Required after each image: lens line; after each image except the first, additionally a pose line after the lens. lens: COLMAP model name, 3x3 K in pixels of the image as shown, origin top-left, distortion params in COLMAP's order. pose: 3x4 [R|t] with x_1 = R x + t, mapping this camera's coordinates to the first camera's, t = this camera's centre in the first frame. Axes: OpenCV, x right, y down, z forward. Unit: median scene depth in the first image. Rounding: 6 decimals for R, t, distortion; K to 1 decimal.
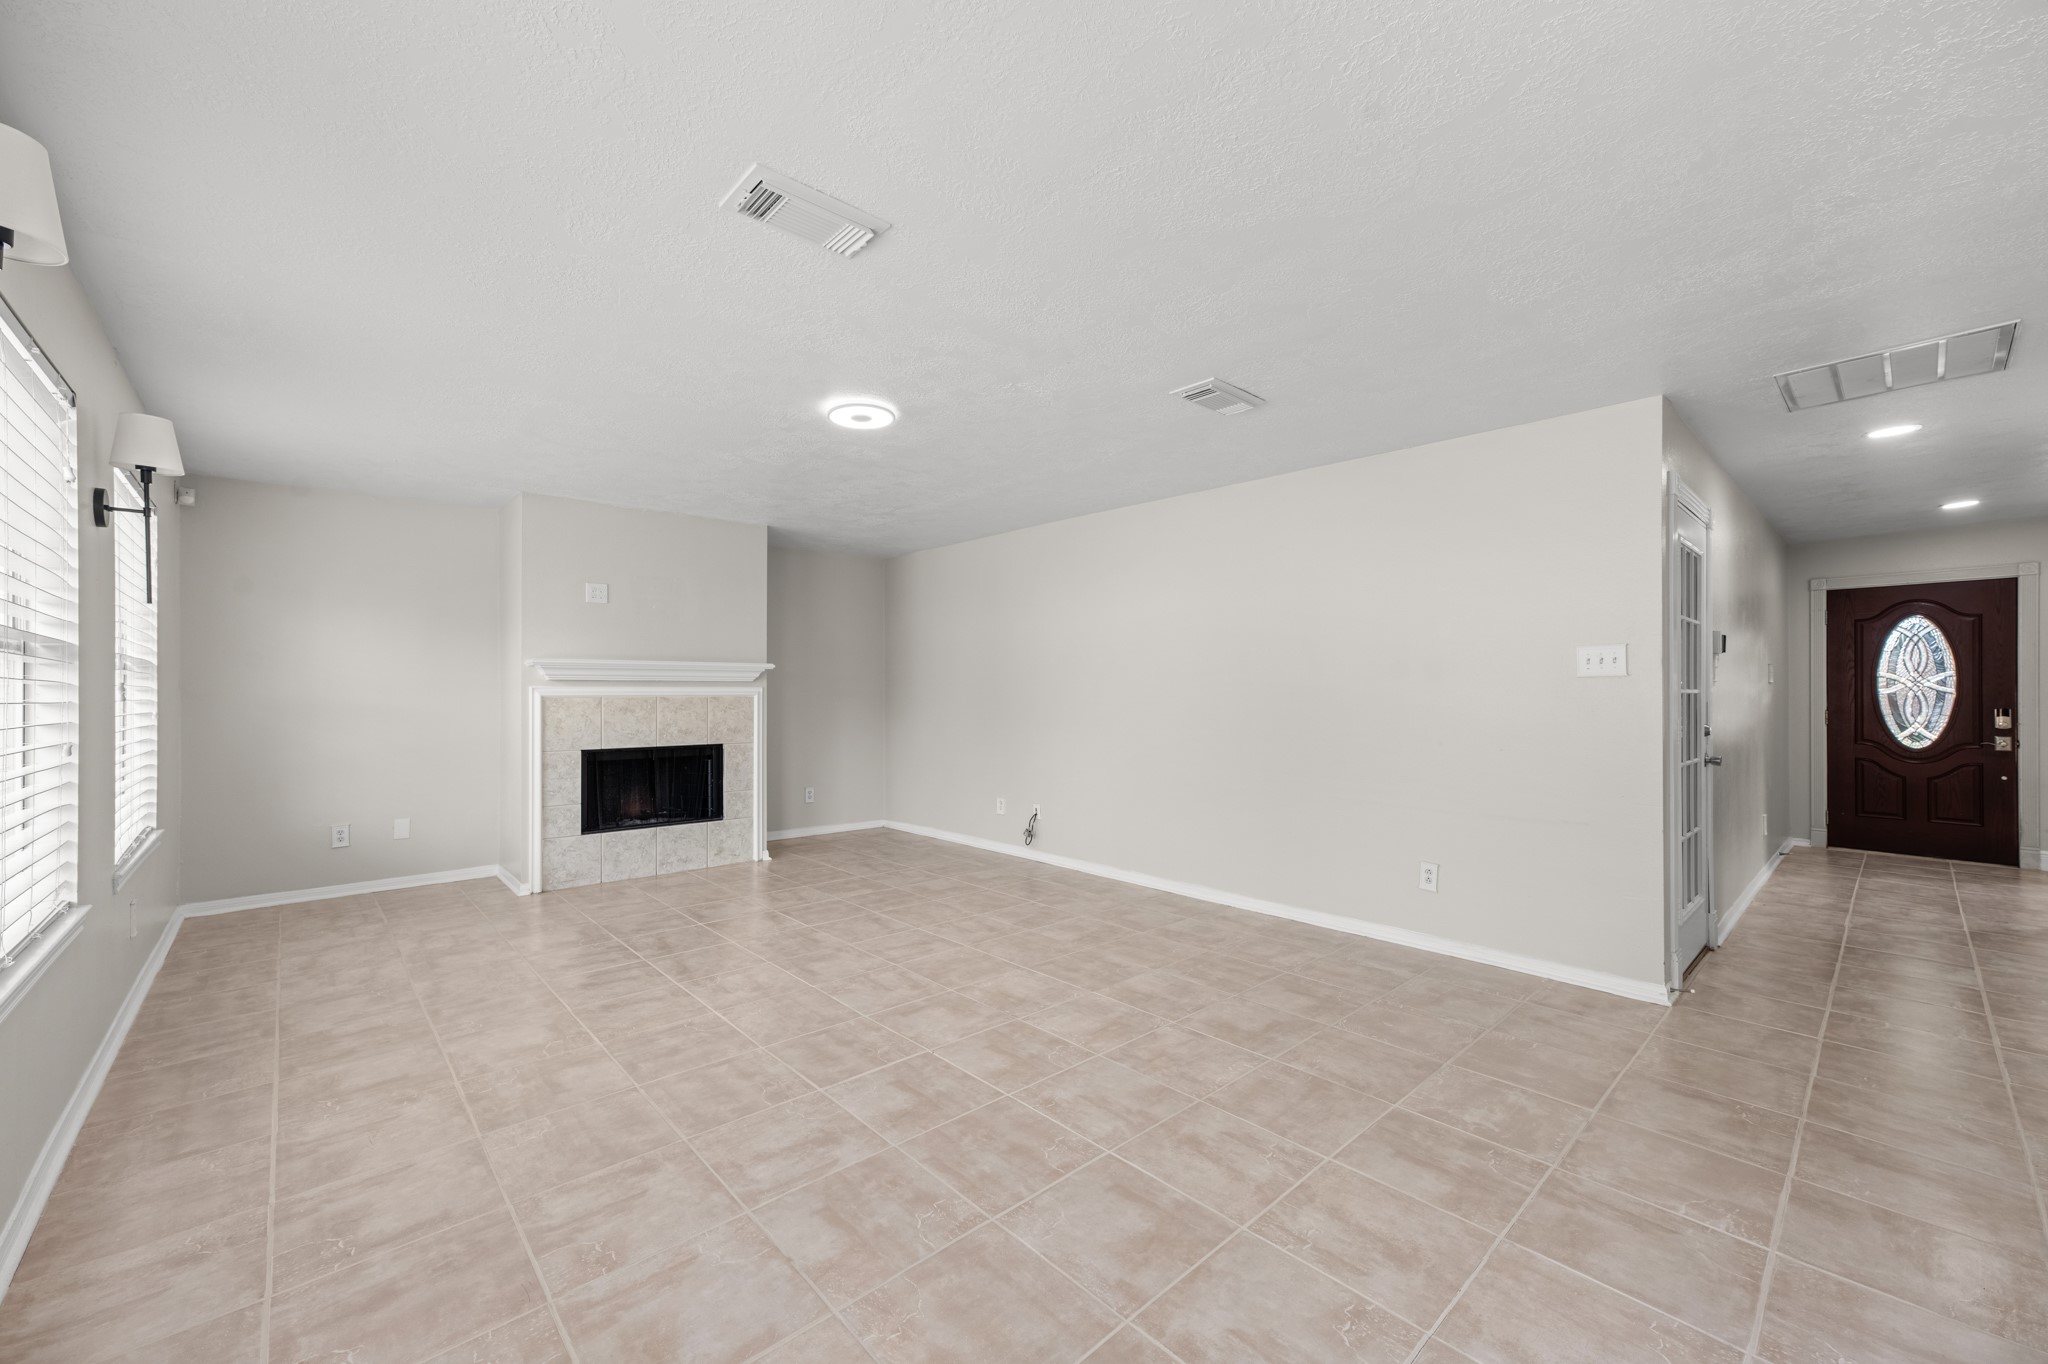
lens RADIAL K [[810.4, 0, 1024.0], [0, 810.4, 682.0], [0, 0, 1]] dist [-0.033753, 0.023047]
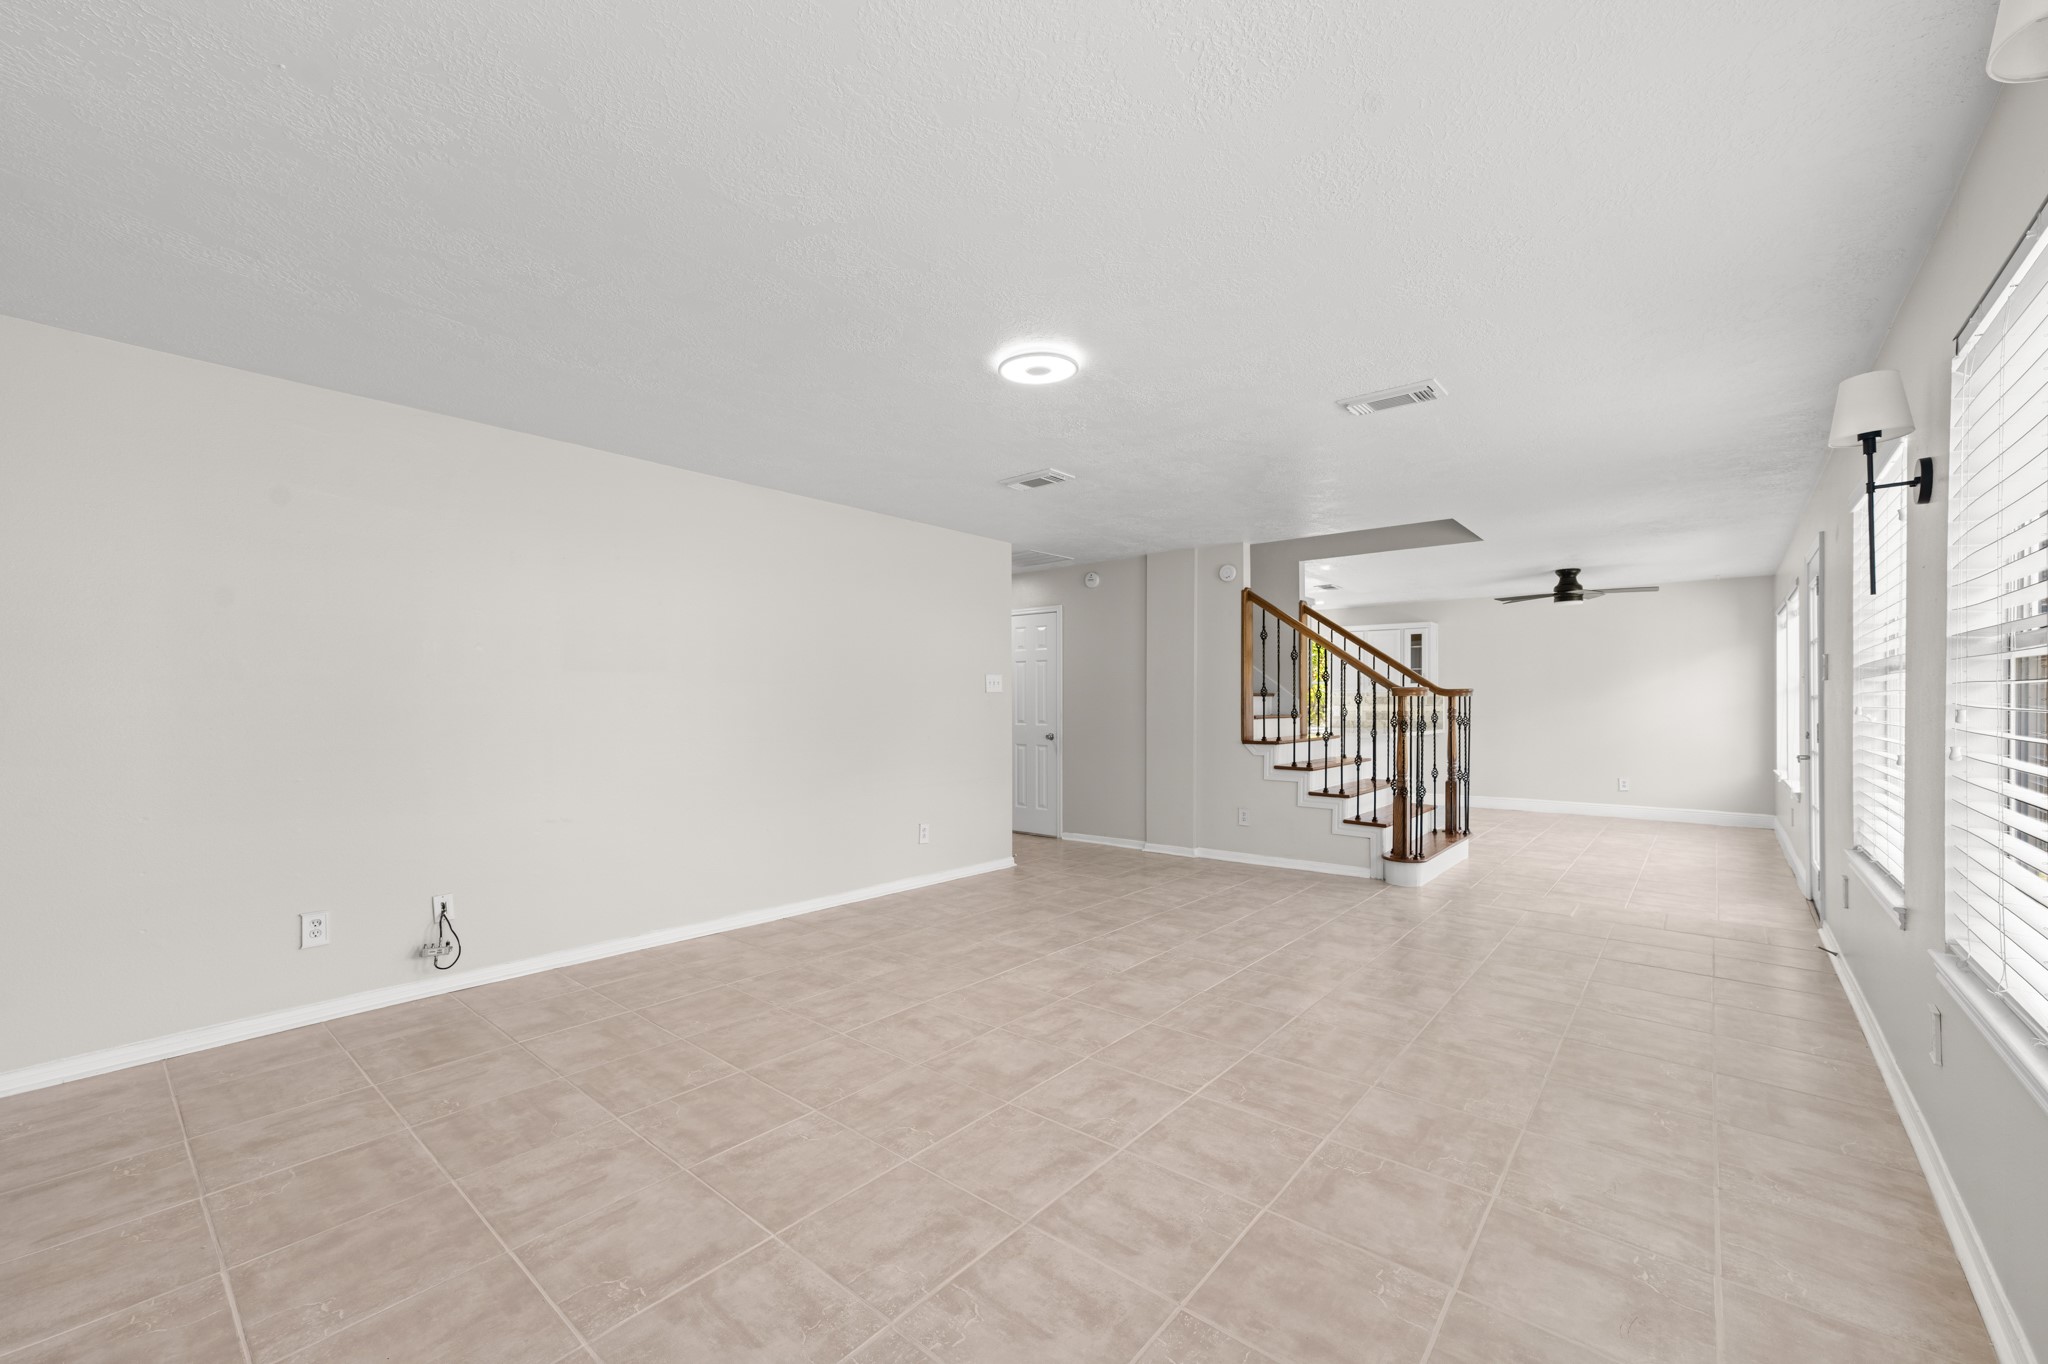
lens RADIAL K [[821.0, 0, 1017.2], [0, 821.0, 711.3], [0, 0, 1]] dist [-0.035298, 0.024484]
pose [[-0.118966, -0.011229, 0.992835, -0.948945], [-0.009181, 0.999906, 0.010209, 0.013765], [-0.992856, -0.007900, -0.119058, 1.031885]]
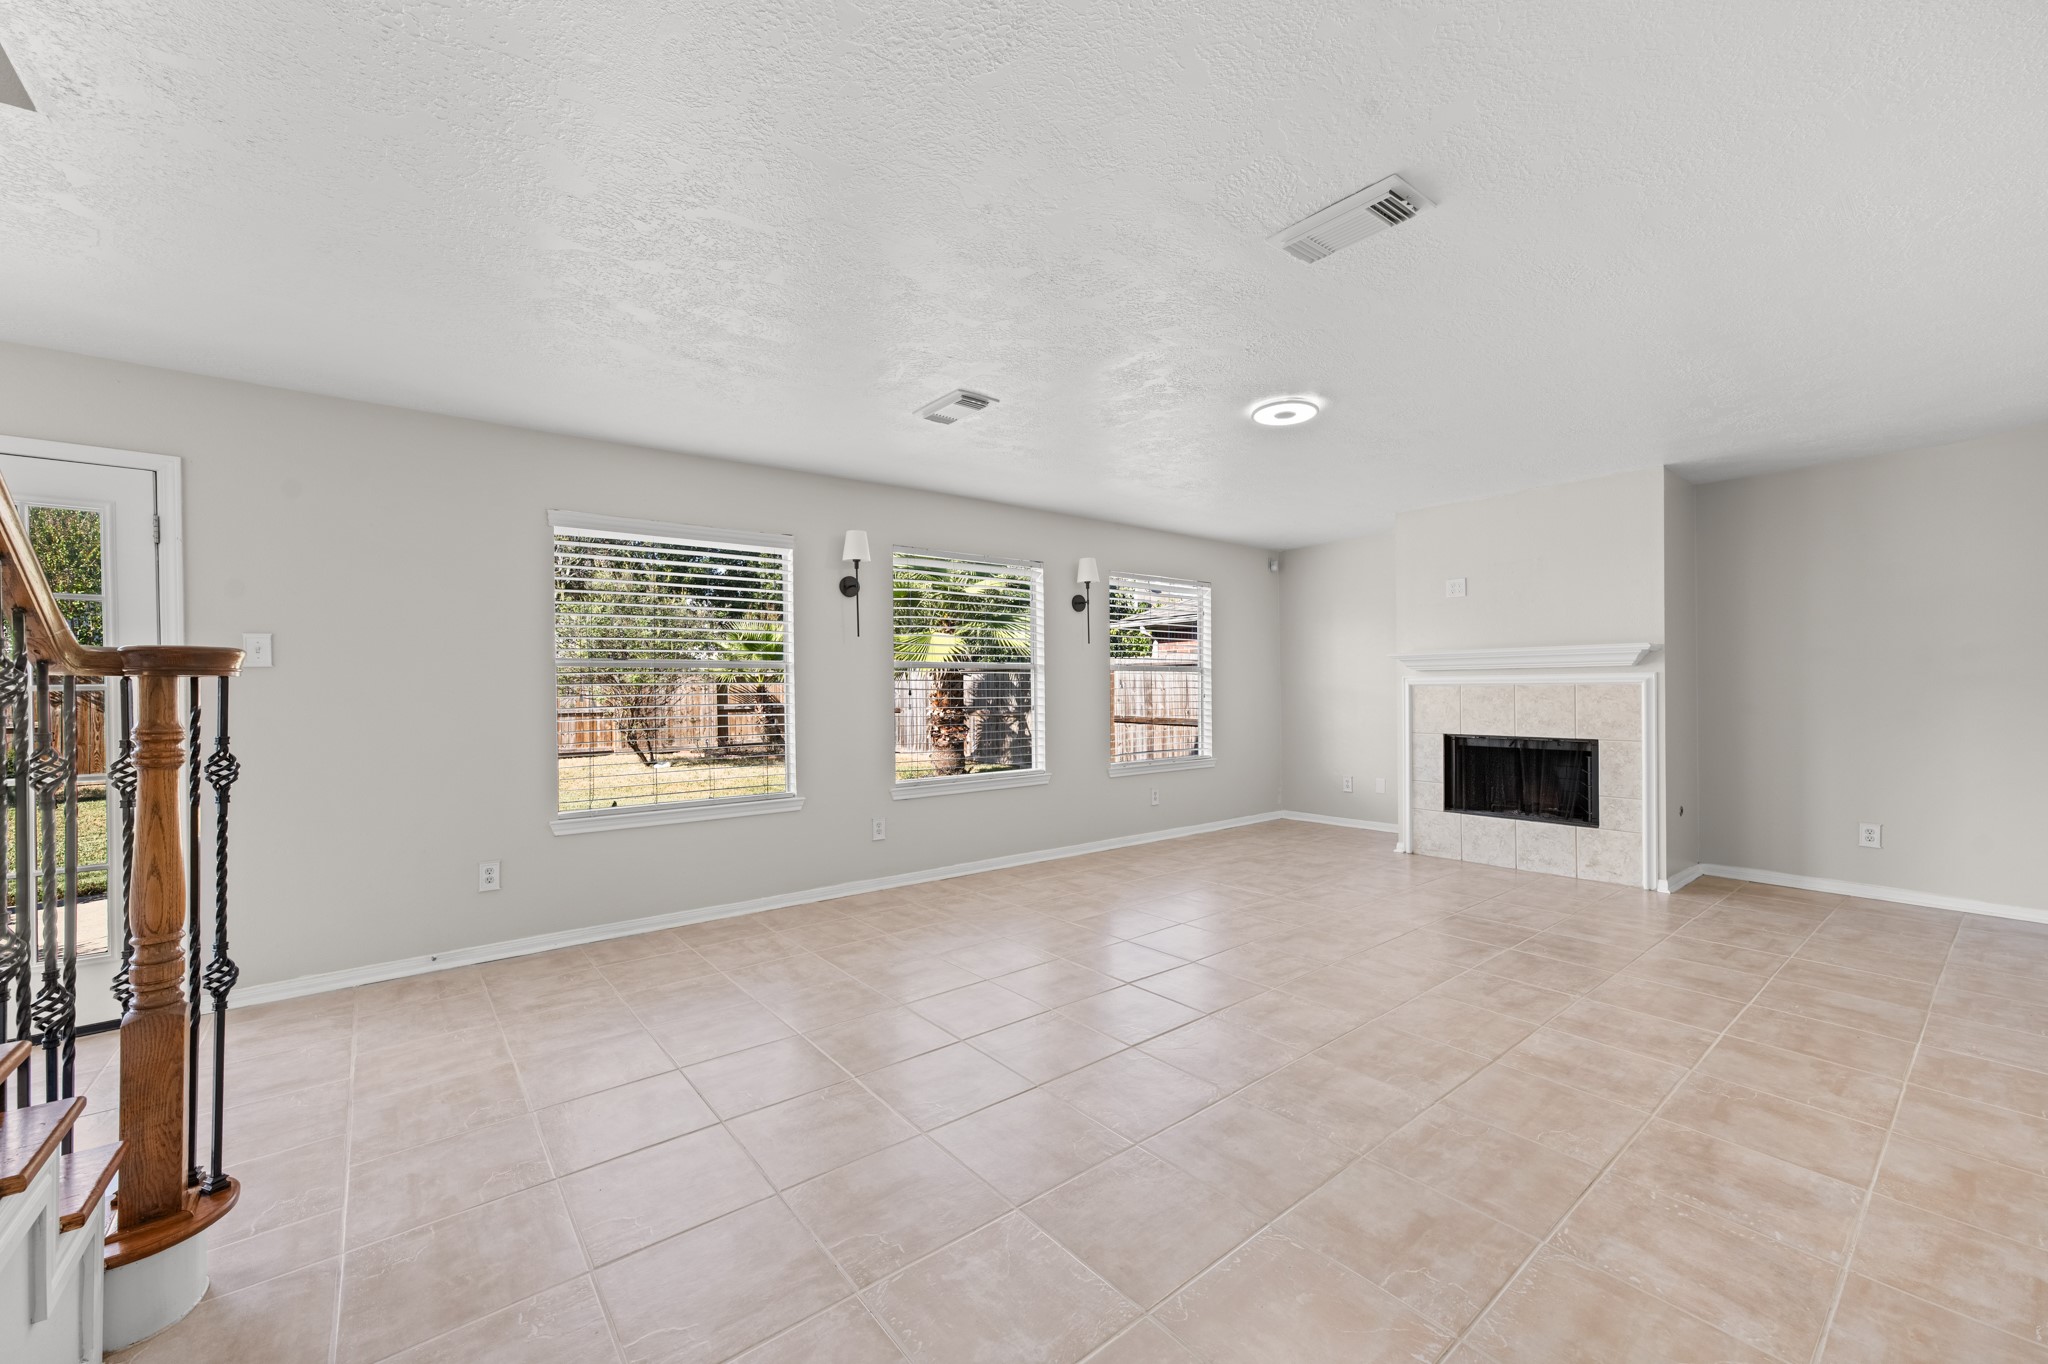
lens RADIAL K [[816.0, 0, 1024.3], [0, 816.0, 689.8], [0, 0, 1]] dist [-0.019079, 0.016072]
pose [[-0.064203, 0.004481, -0.997927, 0.787522], [0.022002, 0.999753, 0.003074, 0.011706], [0.997694, -0.021760, -0.064286, 0.672944]]
